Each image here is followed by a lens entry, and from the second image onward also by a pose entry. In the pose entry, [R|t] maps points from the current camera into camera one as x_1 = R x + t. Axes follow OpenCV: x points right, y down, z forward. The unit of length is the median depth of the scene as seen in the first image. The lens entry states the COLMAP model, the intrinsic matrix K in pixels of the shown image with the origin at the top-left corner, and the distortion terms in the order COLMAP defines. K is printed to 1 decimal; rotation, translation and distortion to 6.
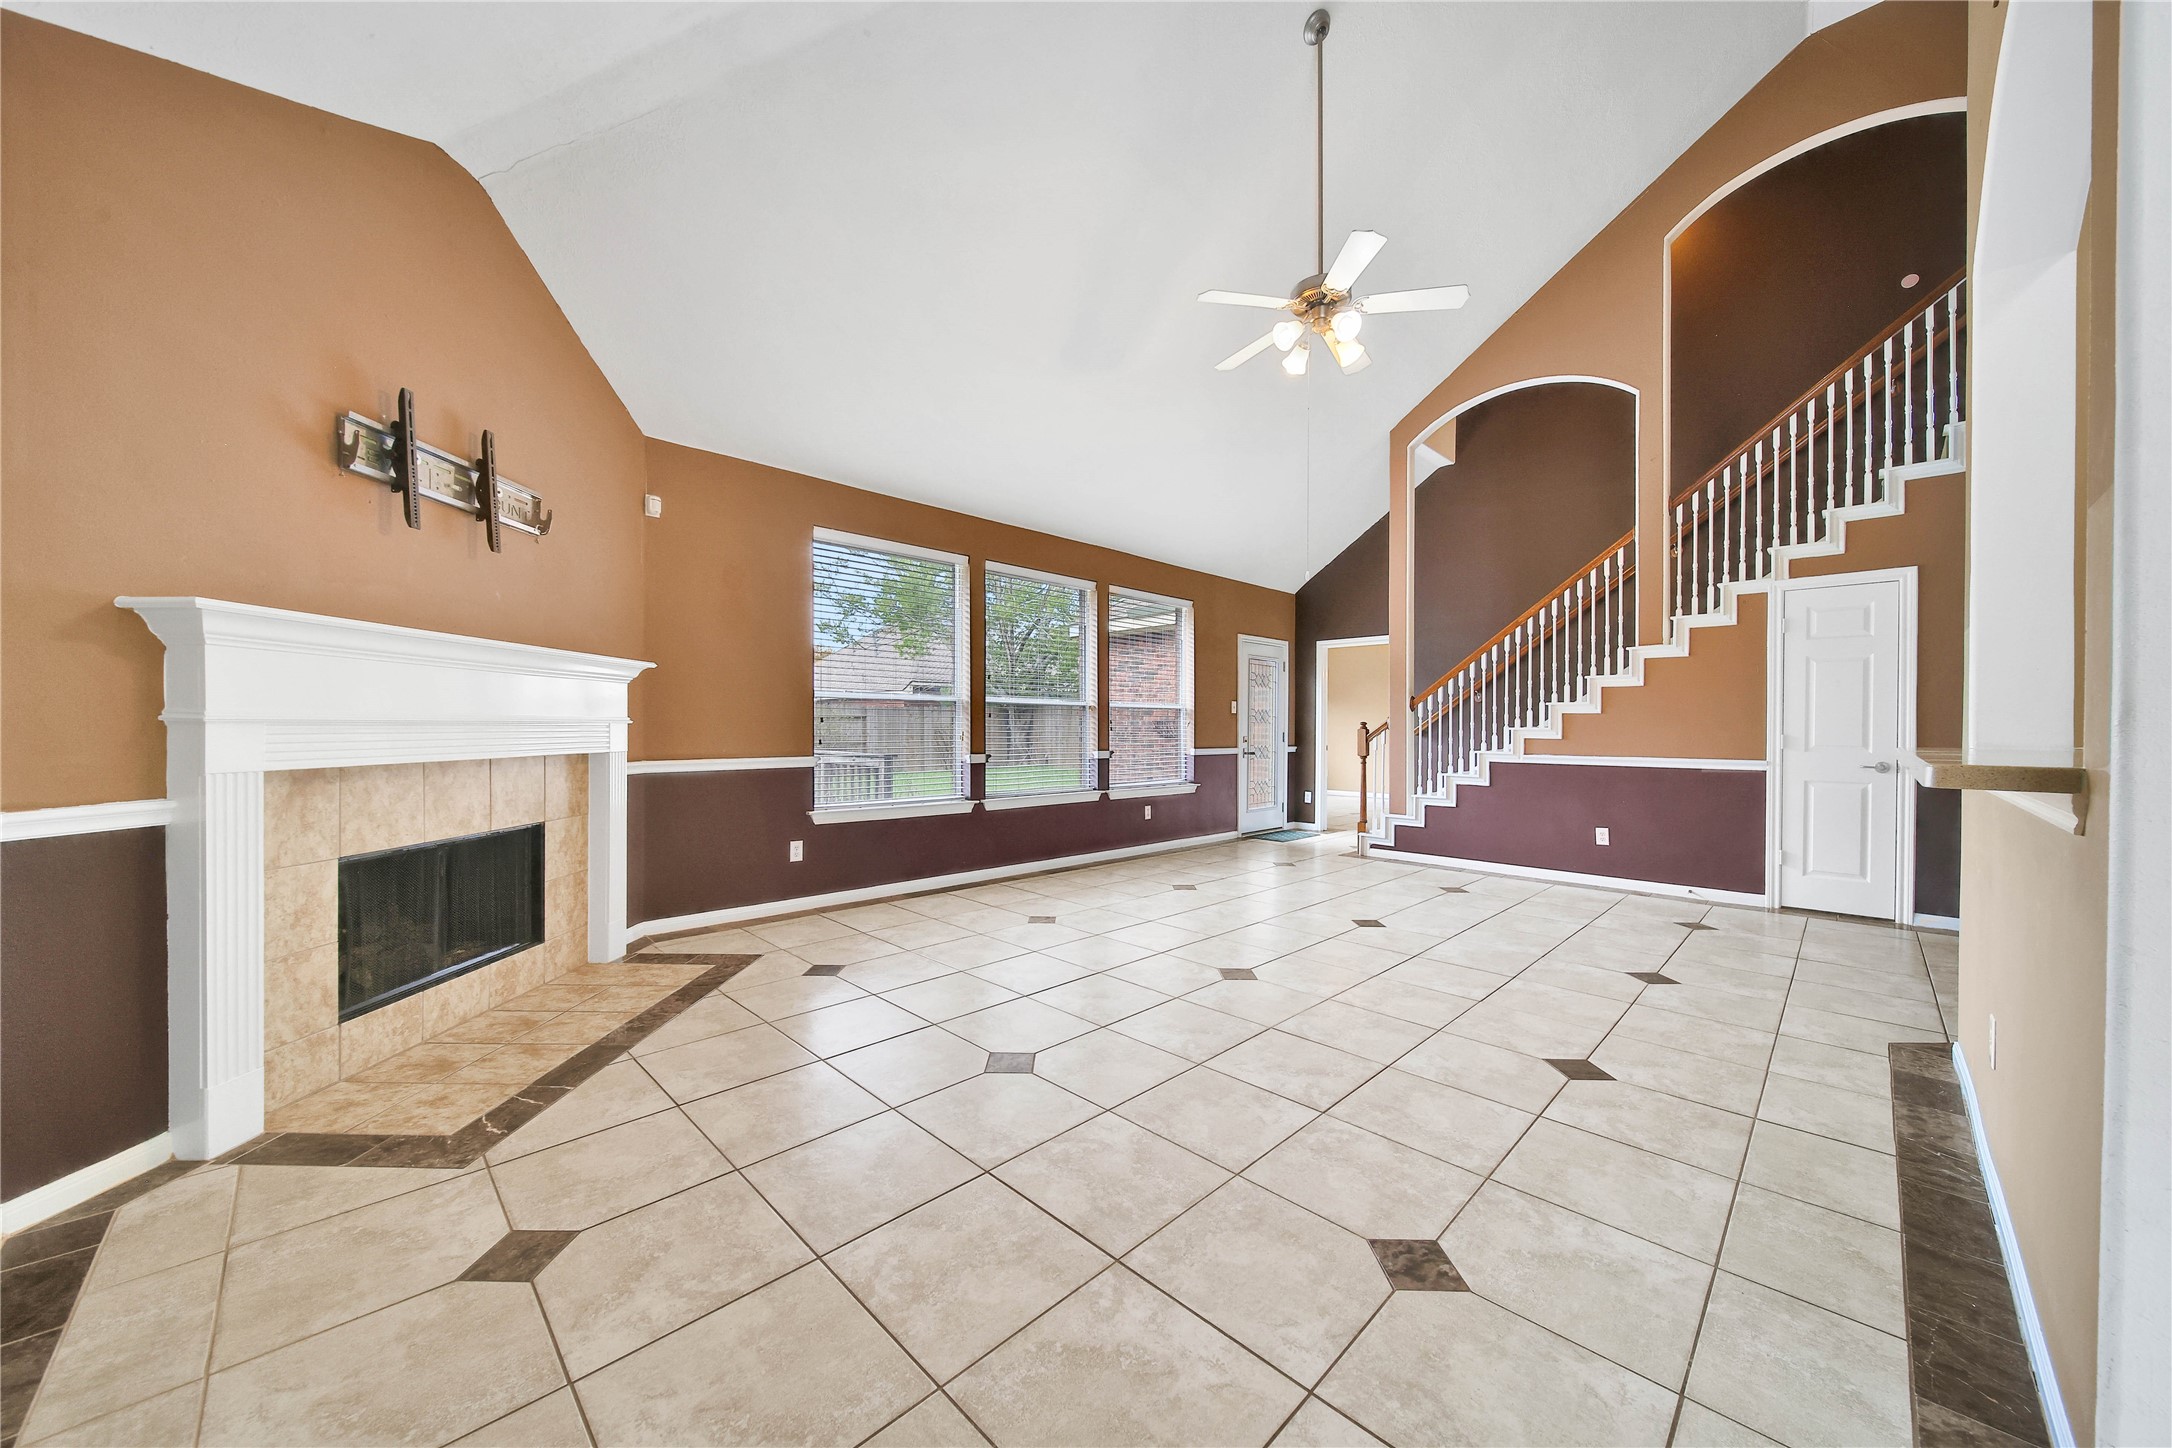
lens RADIAL K [[772.6, 0, 1084.8], [0, 772.6, 738.3], [0, 0, 1]] dist [0.002340, -0.002215]
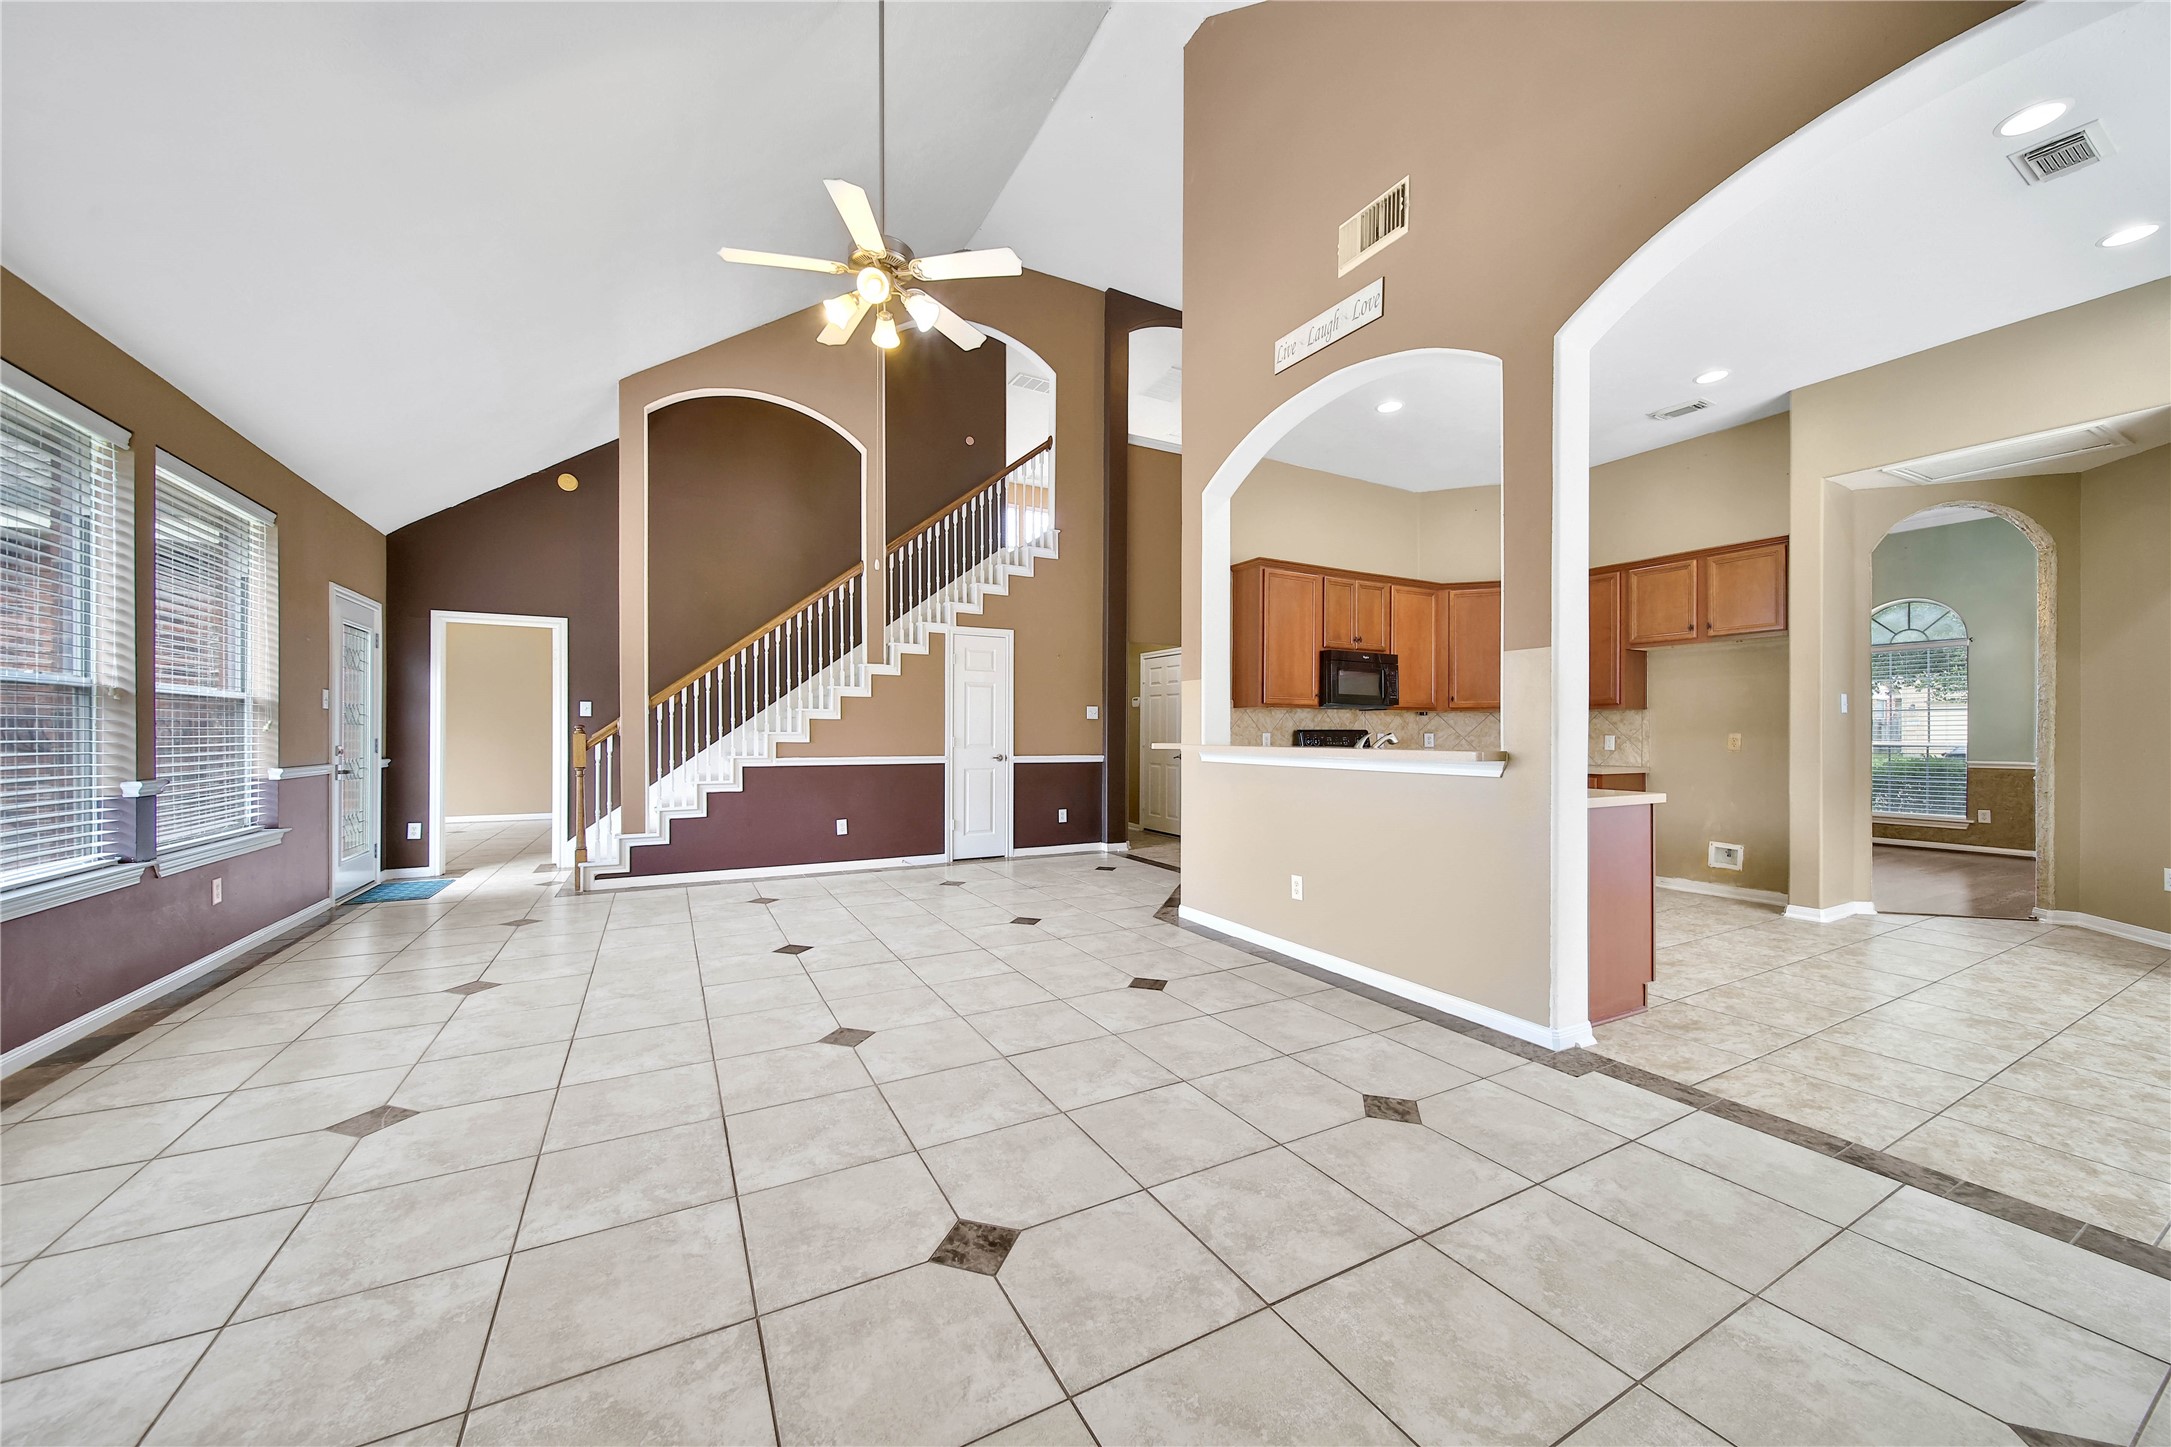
lens RADIAL K [[772.2, 0, 1083.4], [0, 772.2, 737.0], [0, 0, 1]] dist [0.002340, -0.002215]
pose [[0.279177, -0.009893, 0.960189, -0.571948], [0.012605, 0.999899, 0.006637, -0.015976], [-0.960157, 0.010250, 0.279273, 0.588813]]
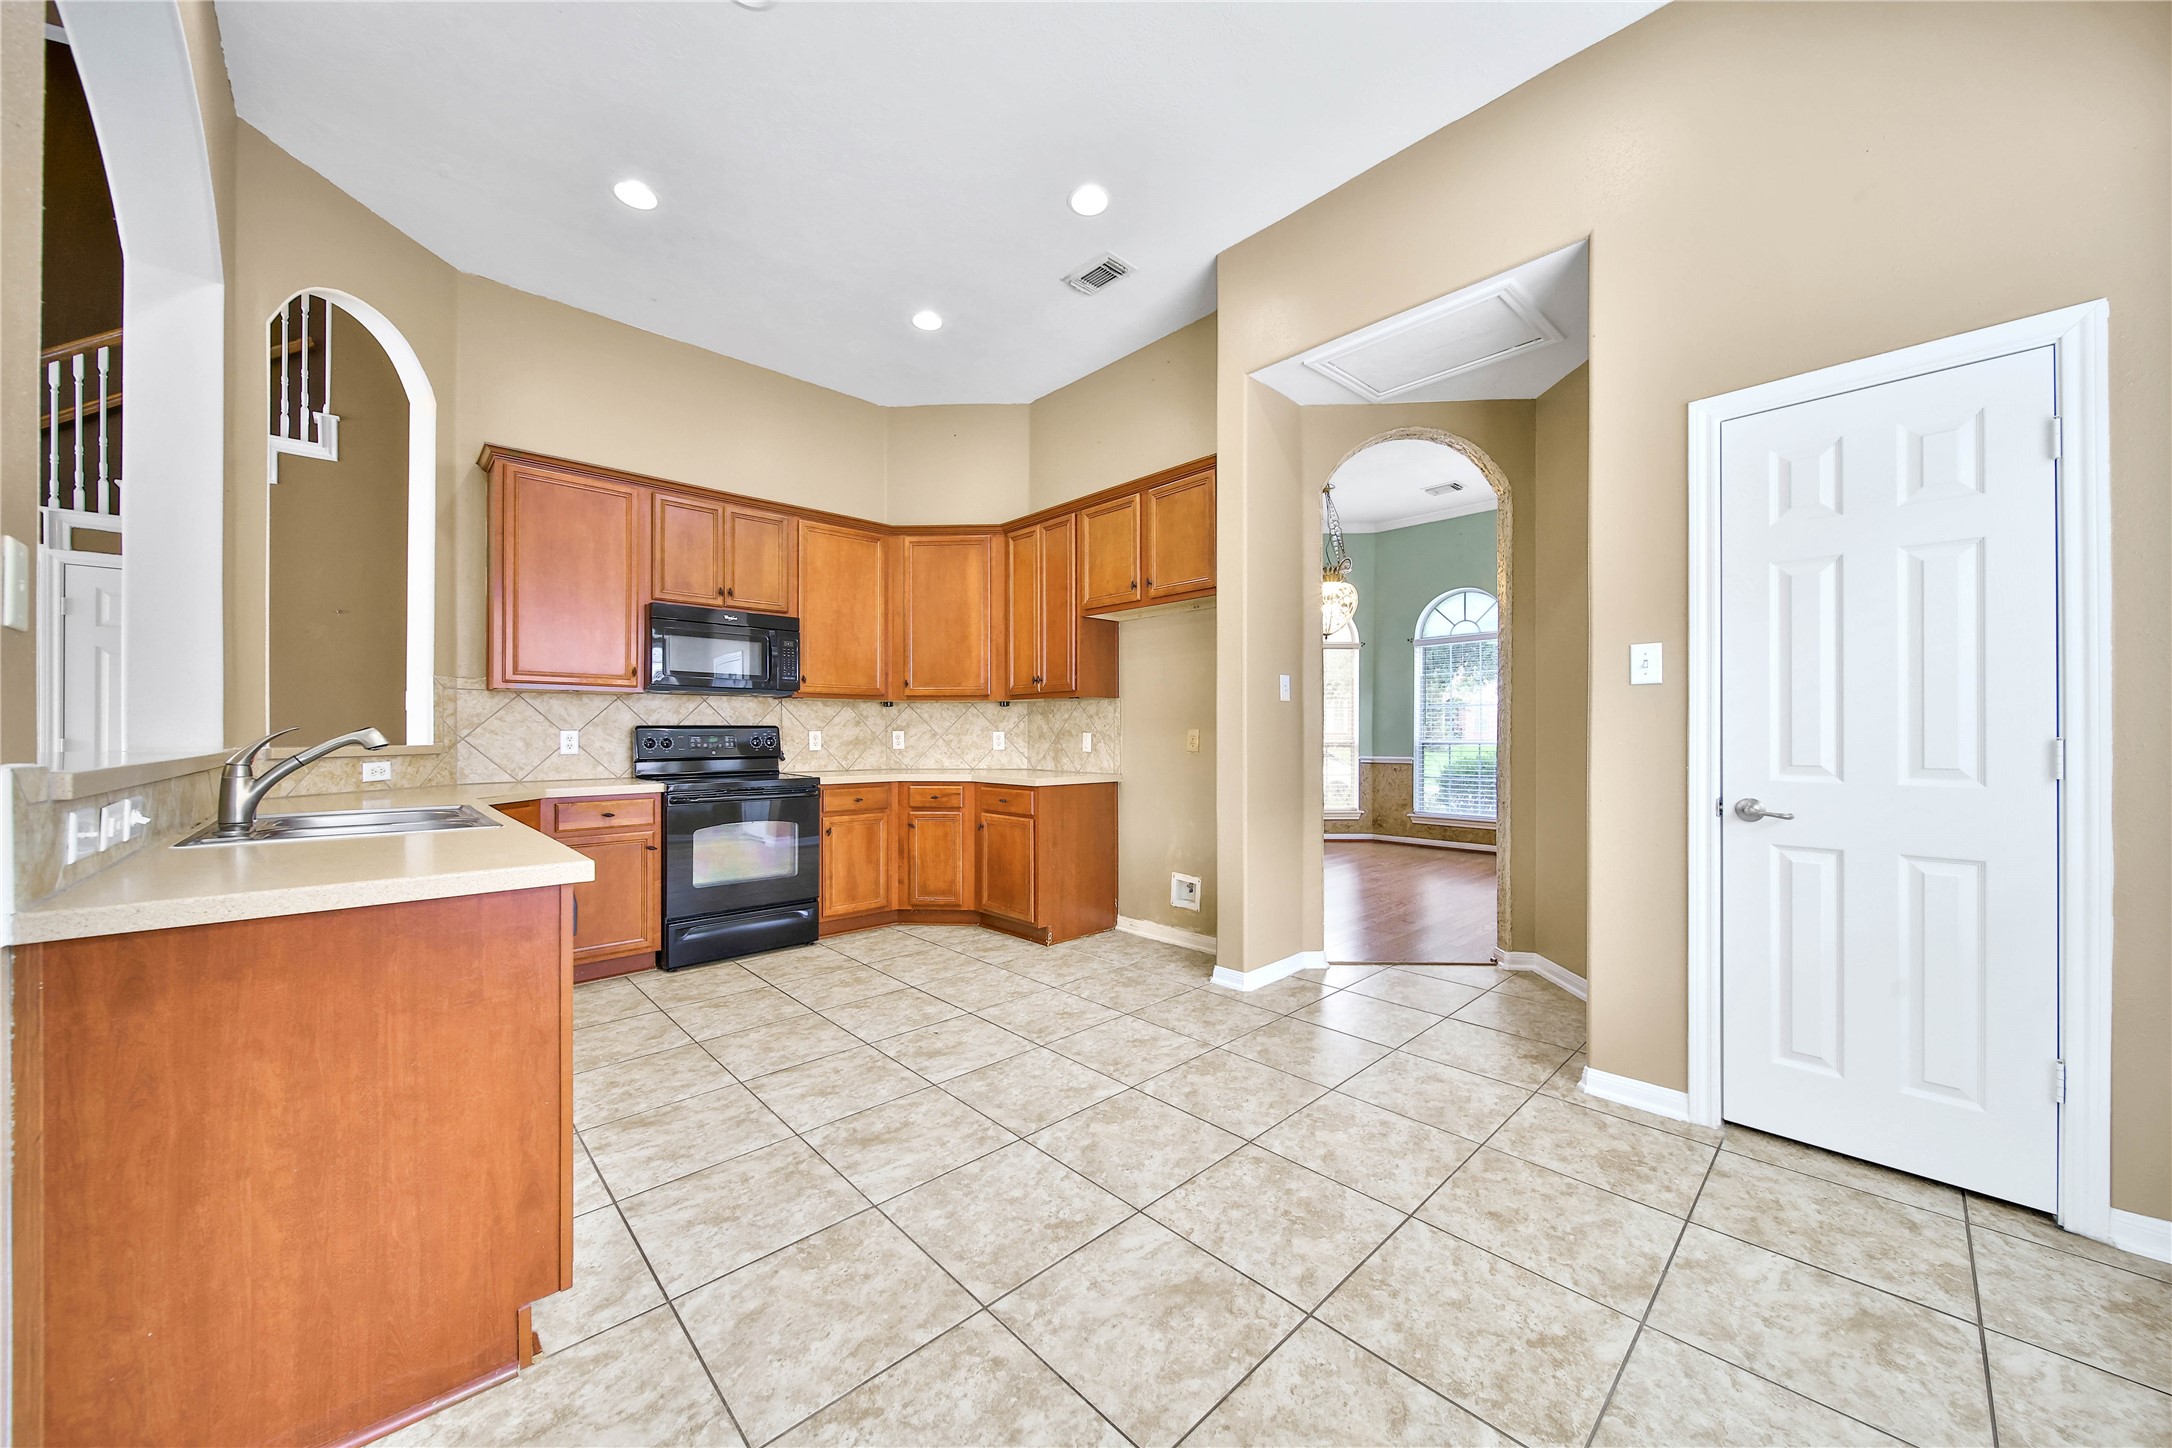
lens RADIAL K [[772.6, 0, 1085.7], [0, 772.6, 737.2], [0, 0, 1]] dist [0.002340, -0.002215]
pose [[0.018782, -0.009697, 0.999777, 0.171172], [0.015546, 0.999835, 0.009405, 0.003902], [-0.999703, 0.015366, 0.018930, -0.152997]]
